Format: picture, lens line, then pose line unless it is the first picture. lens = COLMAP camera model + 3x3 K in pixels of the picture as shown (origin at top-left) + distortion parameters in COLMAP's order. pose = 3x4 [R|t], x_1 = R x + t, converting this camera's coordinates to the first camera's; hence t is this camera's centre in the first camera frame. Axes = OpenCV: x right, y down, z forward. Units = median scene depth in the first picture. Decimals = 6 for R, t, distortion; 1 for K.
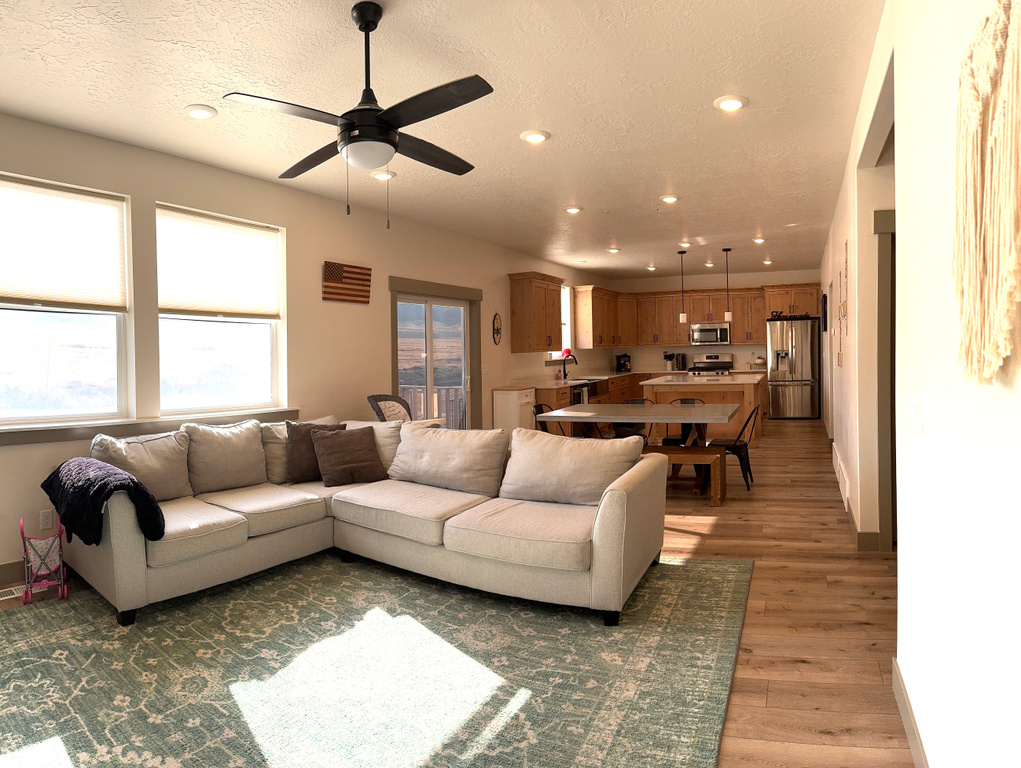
lens RADIAL K [[772.8, 0, 510.5], [0, 772.8, 384.0], [0, 0, 1]] dist [0.071281, 0.001802]
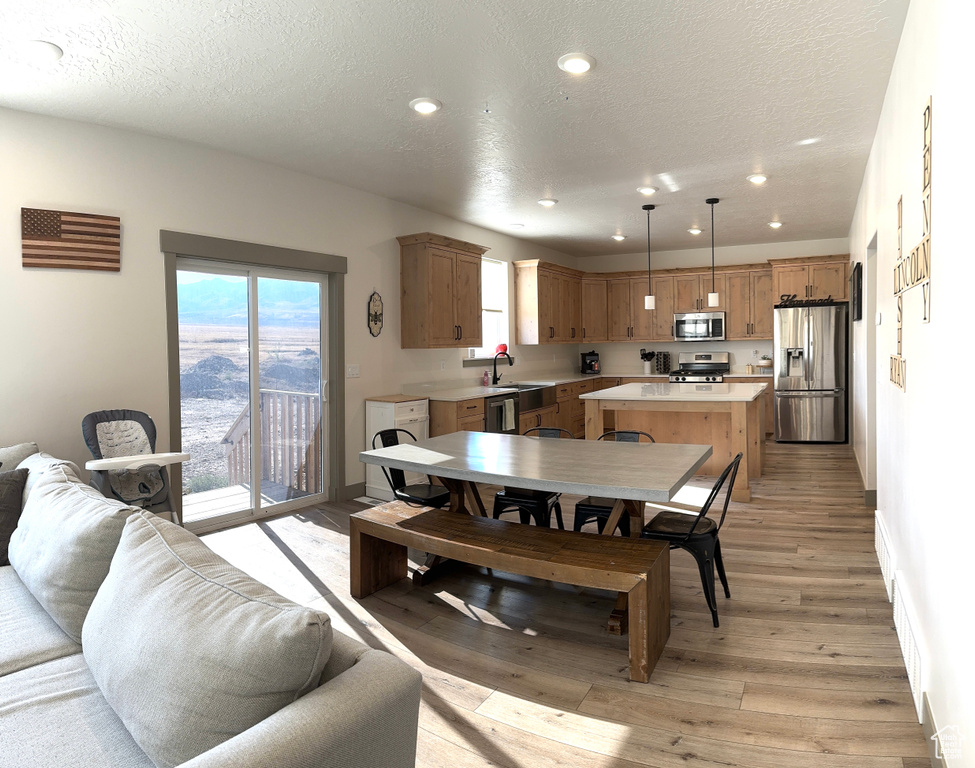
lens RADIAL K [[774.9, 0, 487.5], [0, 774.9, 384.0], [0, 0, 1]] dist [0.061447, -0.000939]
pose [[0.998921, 0.007420, -0.045849, 0.095938], [-0.007004, 0.999933, 0.009227, -0.014507], [0.045915, -0.008896, 0.998906, 0.258387]]
